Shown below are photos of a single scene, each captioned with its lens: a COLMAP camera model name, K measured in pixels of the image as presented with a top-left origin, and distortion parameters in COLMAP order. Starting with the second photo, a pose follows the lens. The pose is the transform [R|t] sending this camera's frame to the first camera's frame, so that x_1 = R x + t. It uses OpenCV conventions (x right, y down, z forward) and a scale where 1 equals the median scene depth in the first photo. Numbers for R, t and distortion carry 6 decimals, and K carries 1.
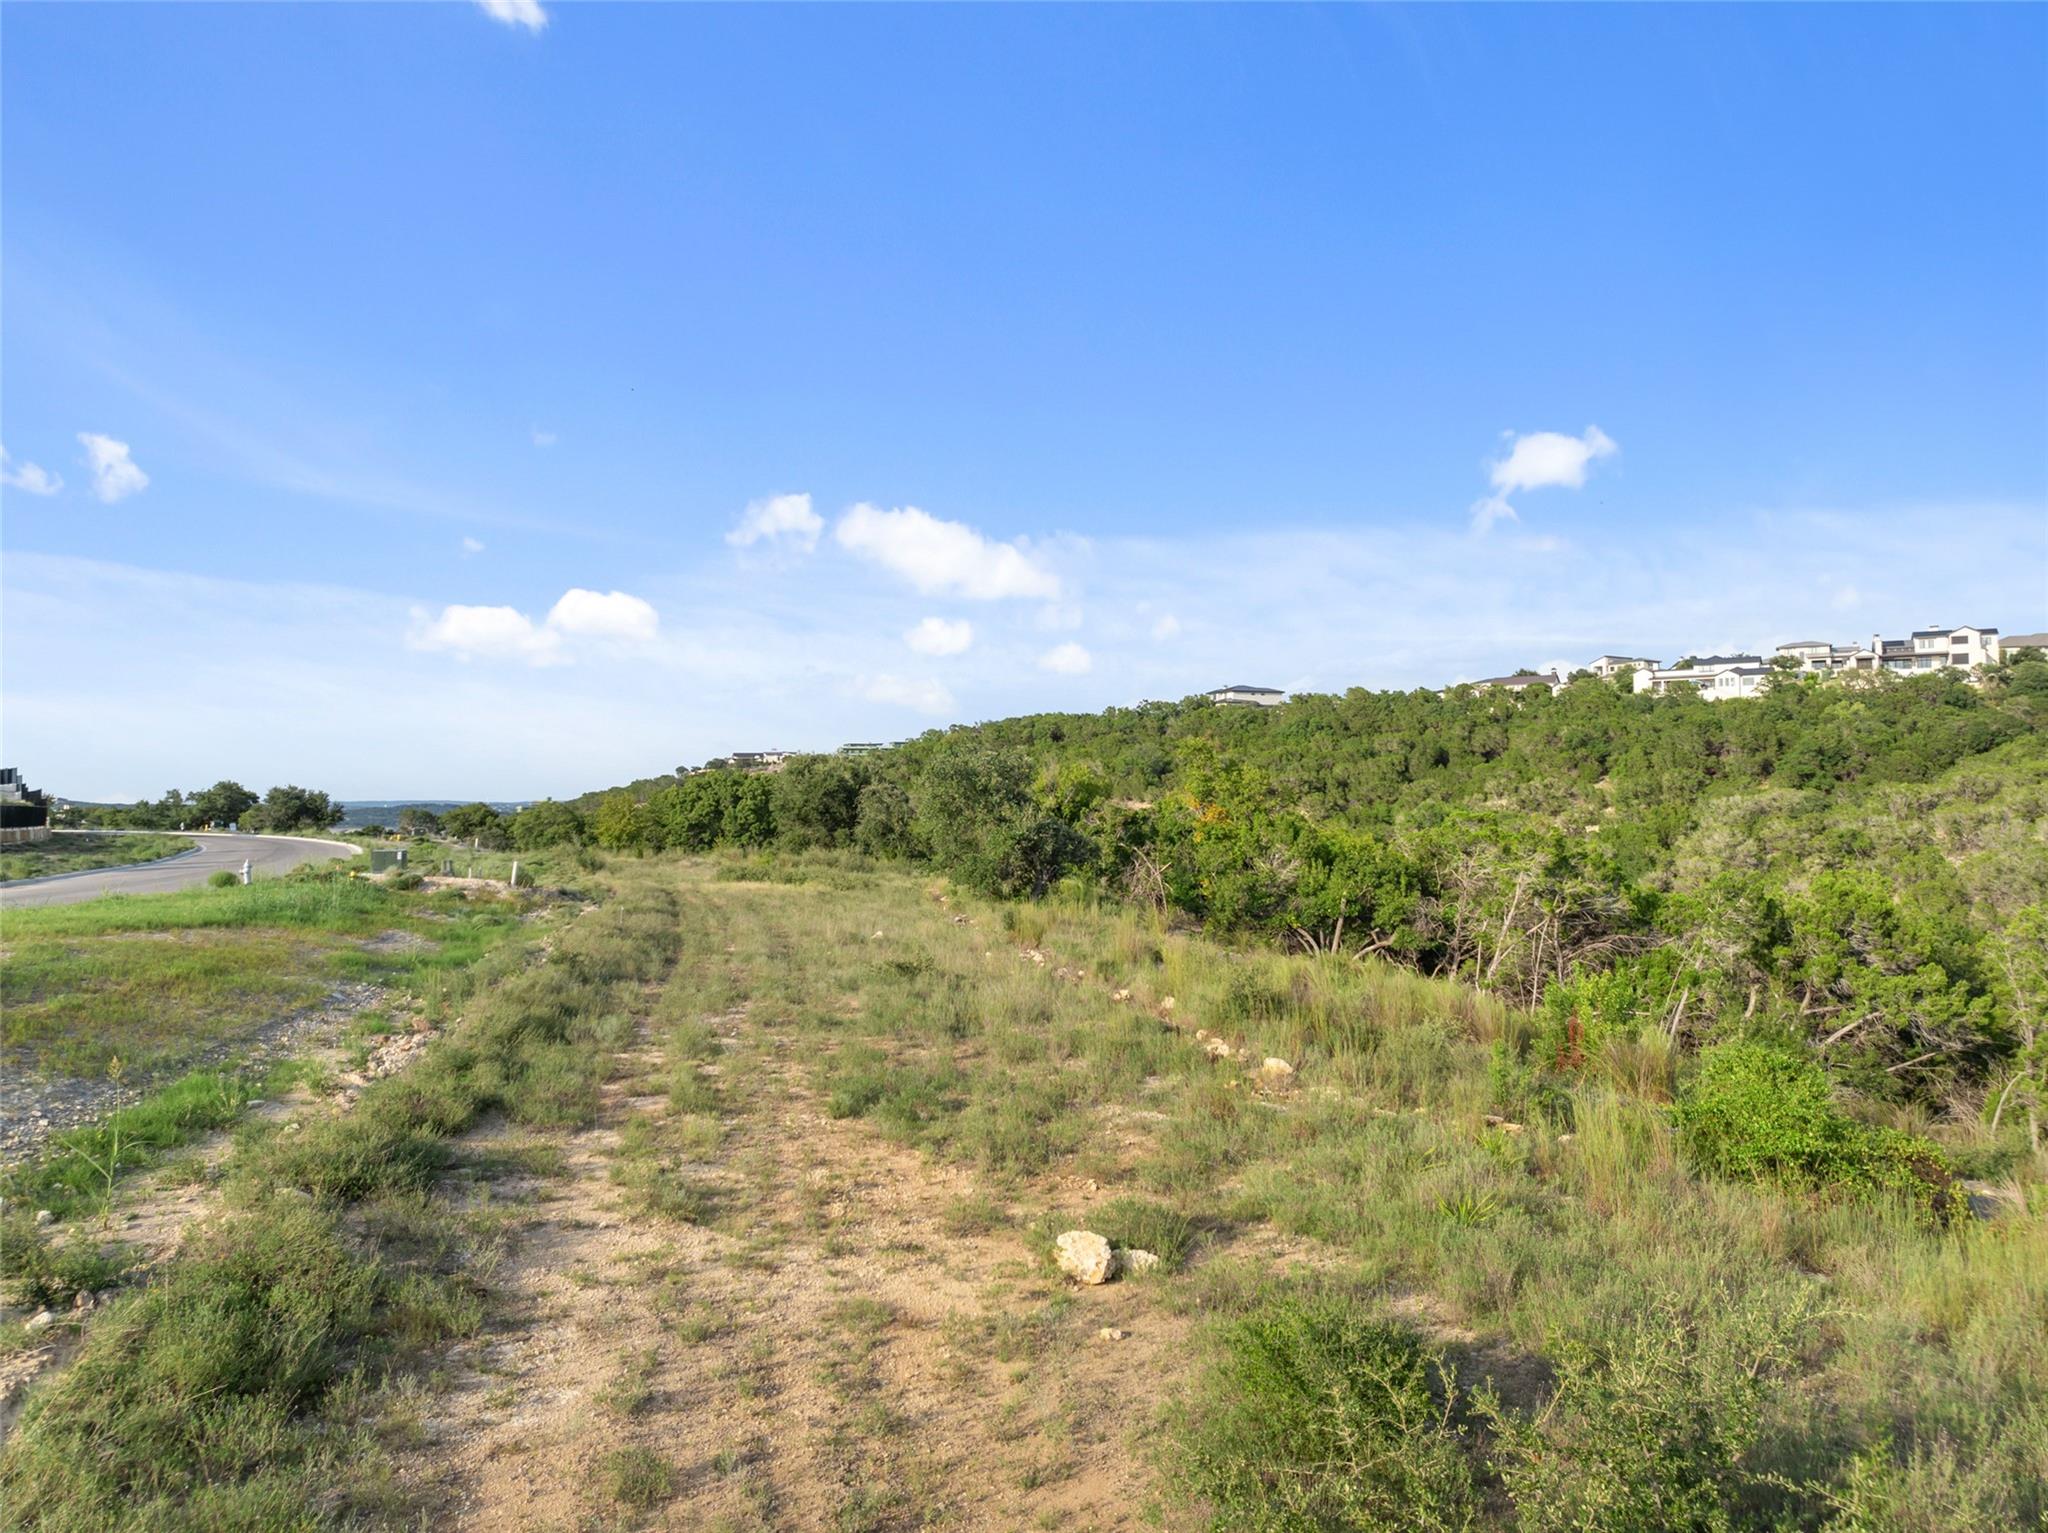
lens RADIAL K [[1438.7, 0, 1024.0], [0, 1438.7, 766.5], [0, 0, 1]] dist [-0.042616, 0.007591]
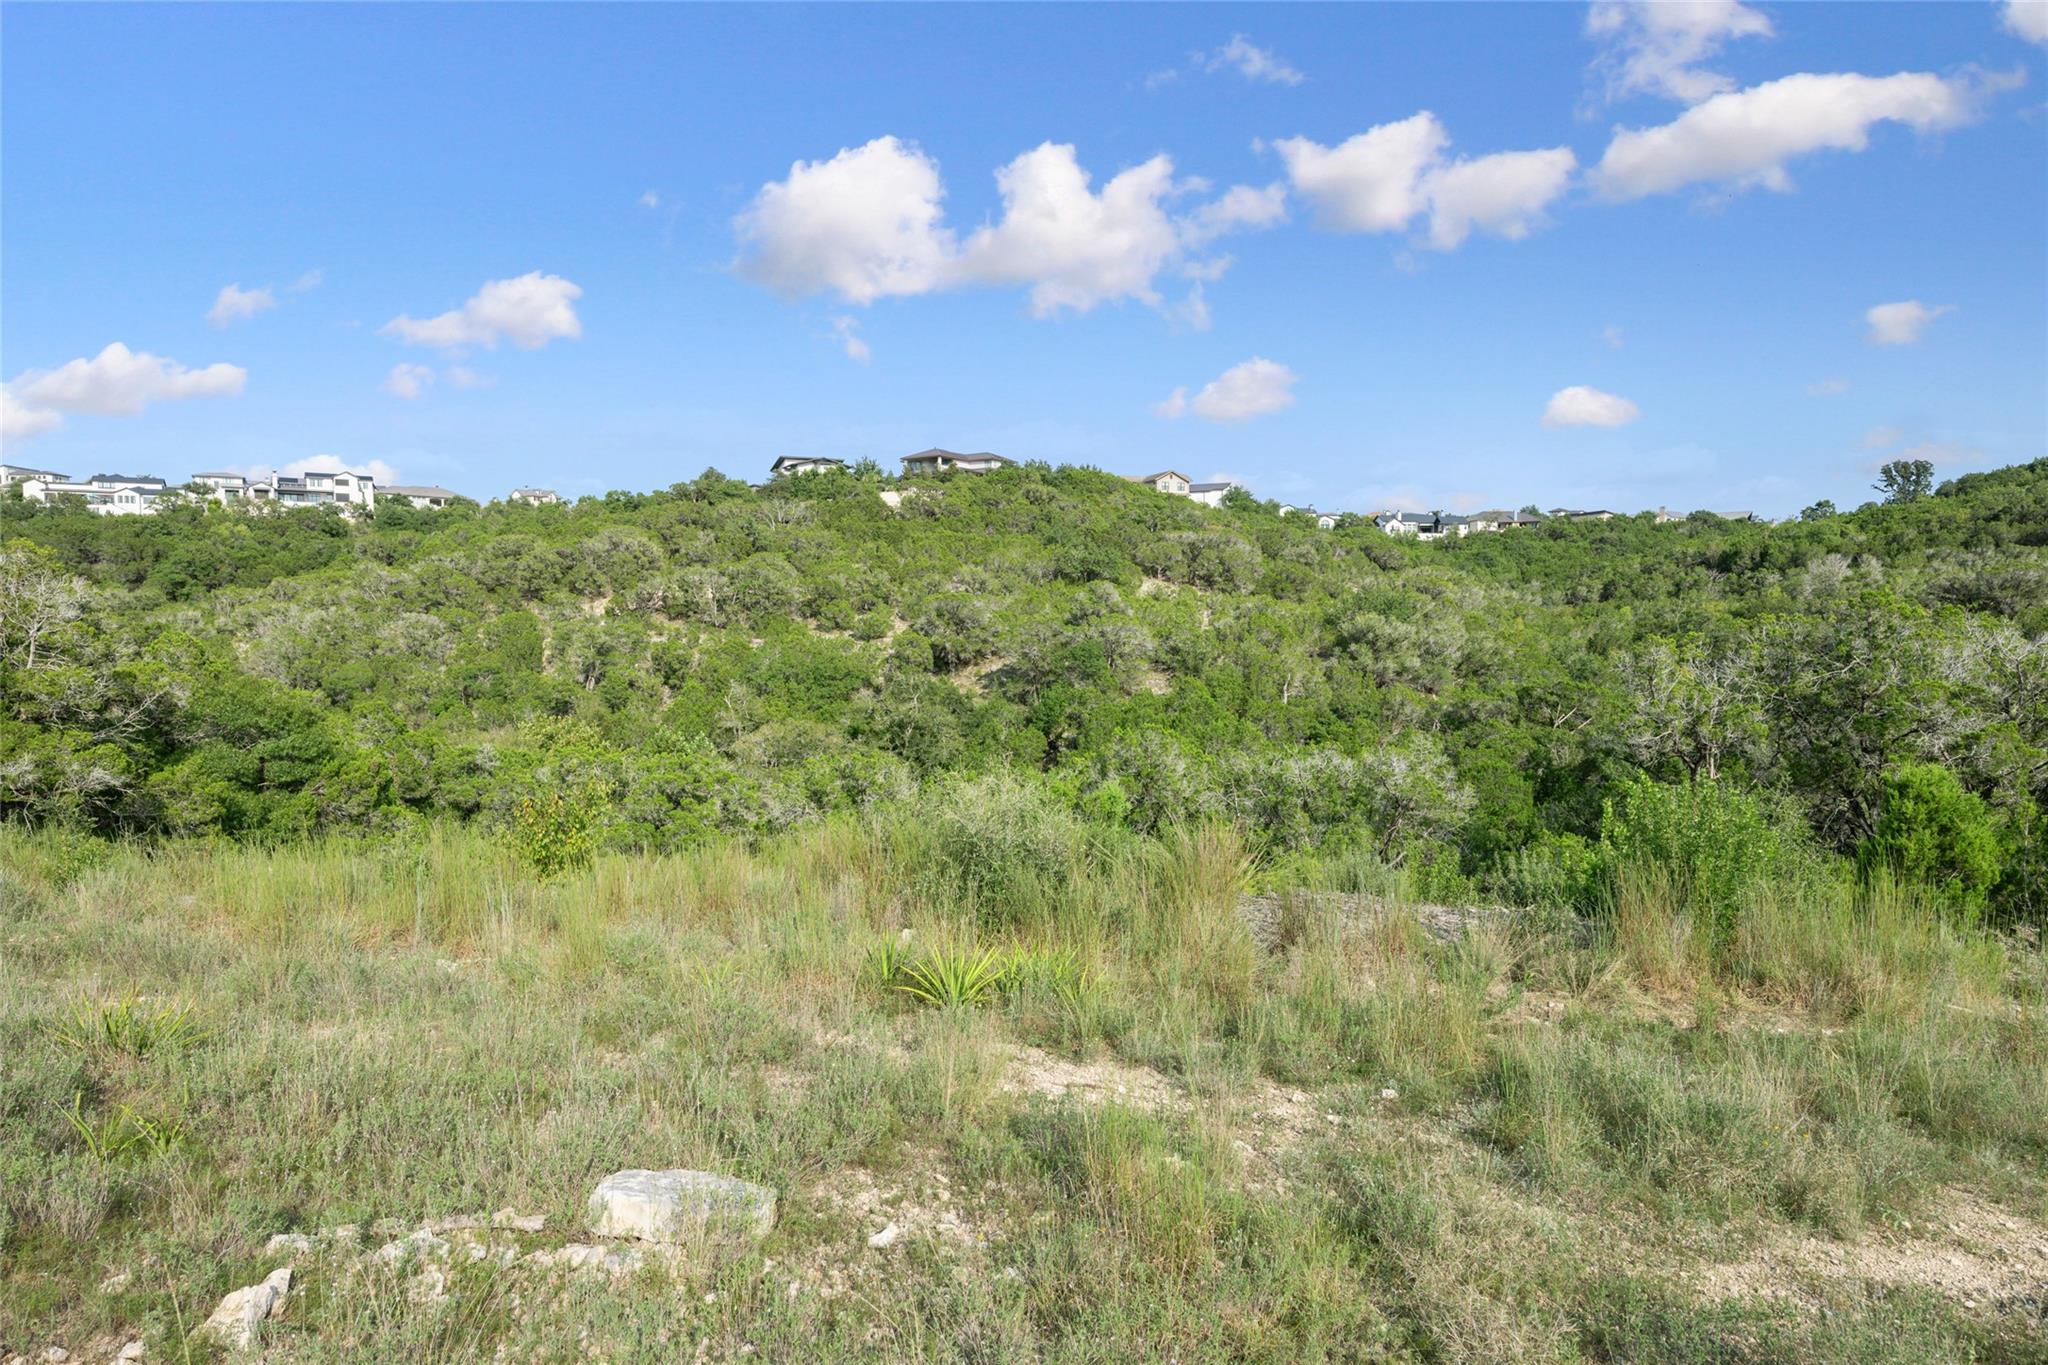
lens RADIAL K [[1159.2, 0, 1024.3], [0, 1159.2, 680.6], [0, 0, 1]] dist [-0.002097, 0.000854]
pose [[0.481129, -0.040752, 0.875702, 0.059522], [-0.025398, 0.997852, 0.060390, 0.010091], [-0.876282, -0.051297, 0.479060, -0.036461]]
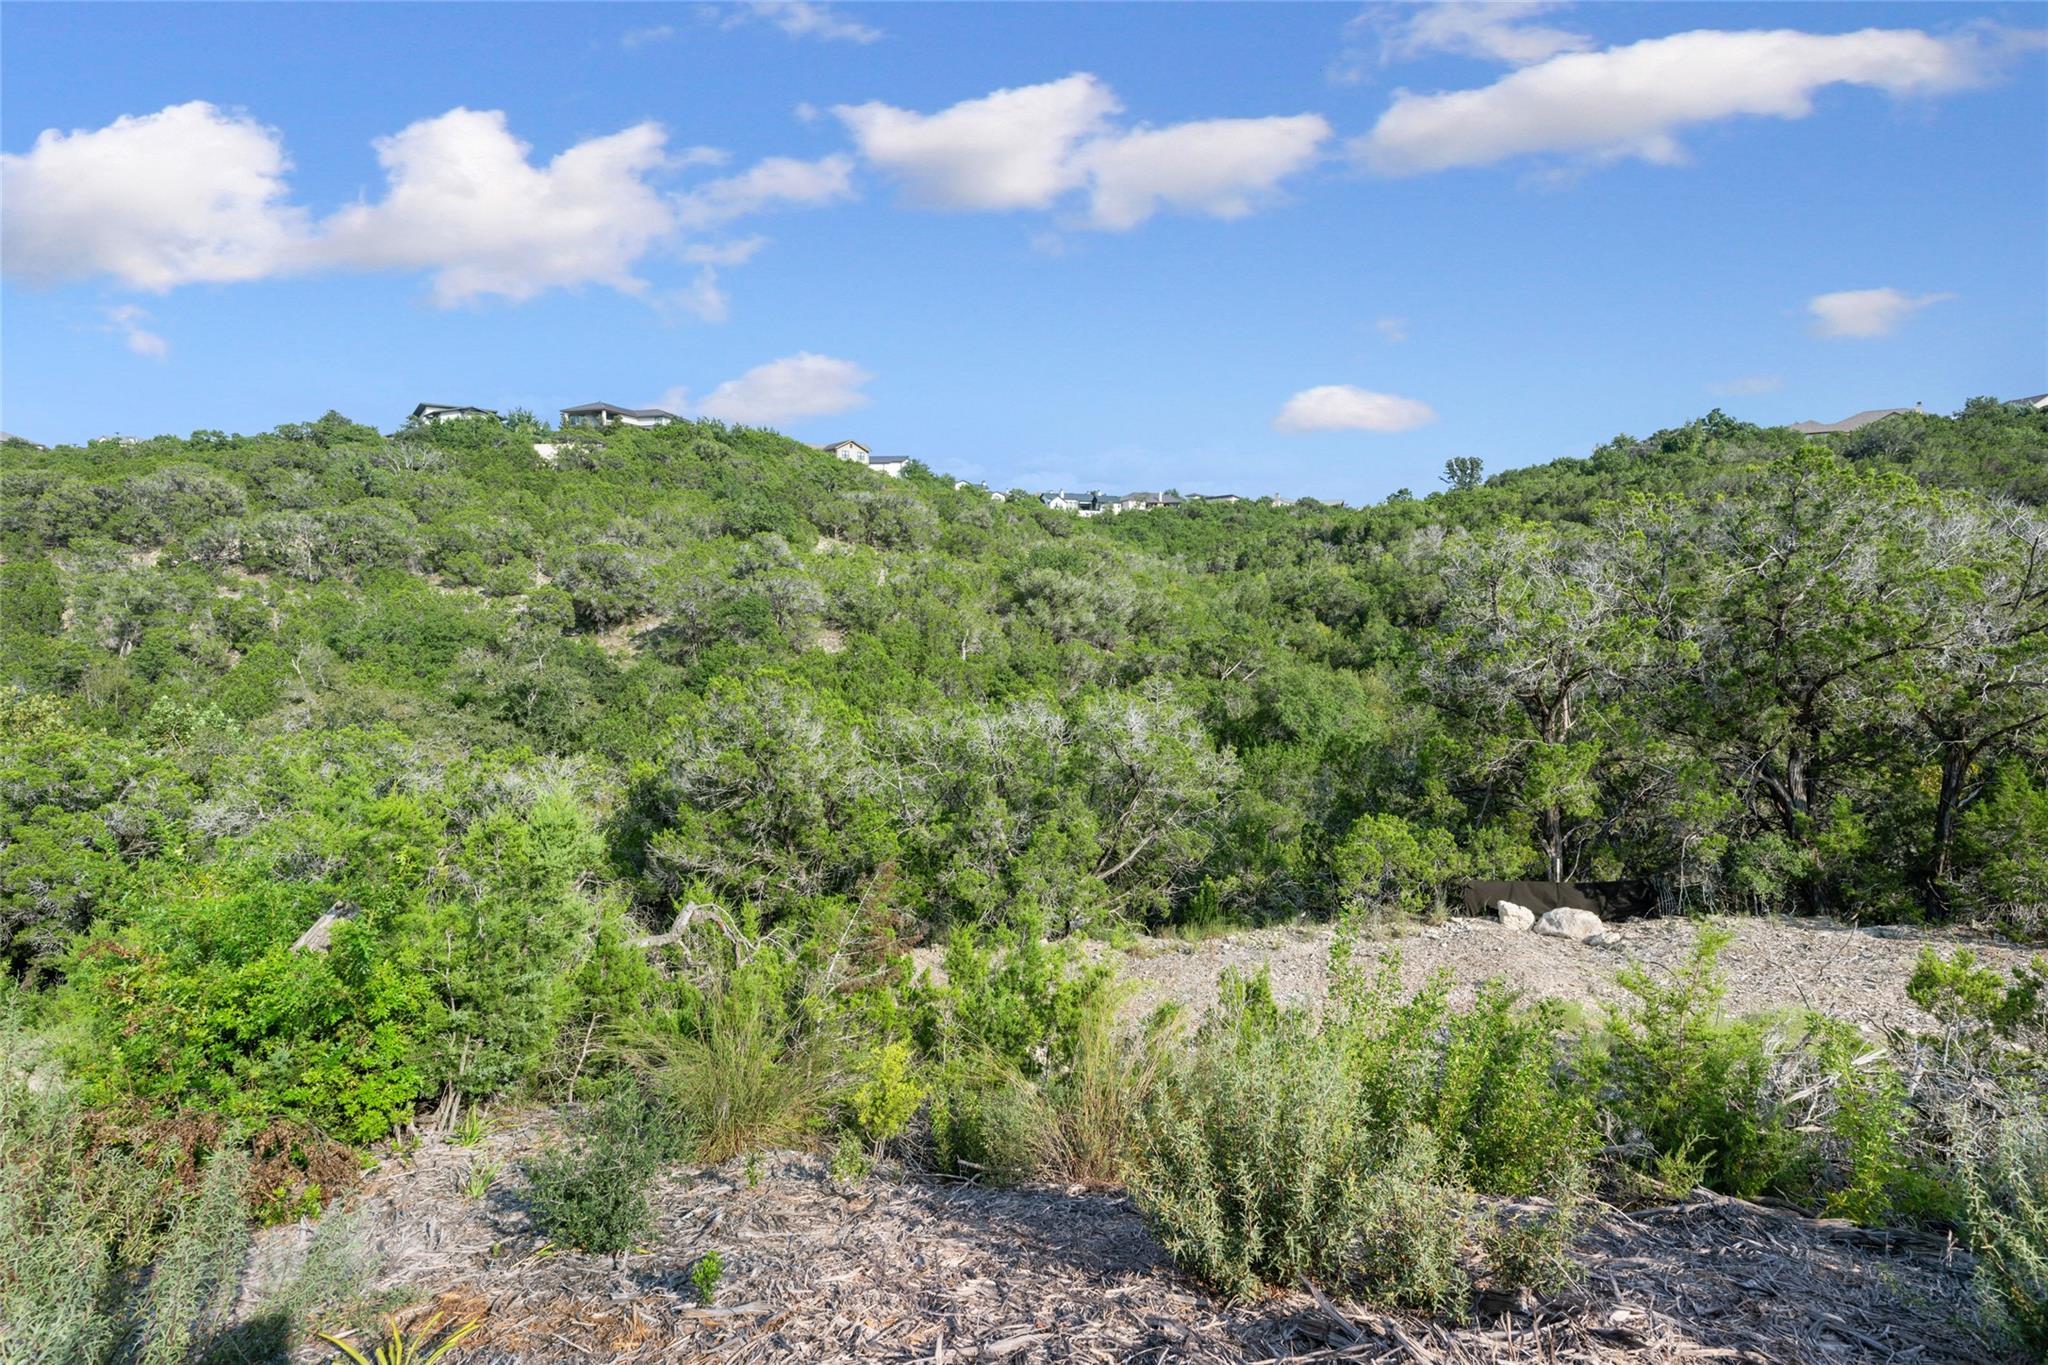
lens RADIAL K [[1065.0, 0, 1019.6], [0, 1065.0, 684.2], [0, 0, 1]] dist [-0.002339, -0.000773]
pose [[0.224147, -0.076416, 0.971555, 0.112750], [-0.030995, 0.995858, 0.085479, 0.016839], [-0.974062, -0.049273, 0.220850, -0.020740]]
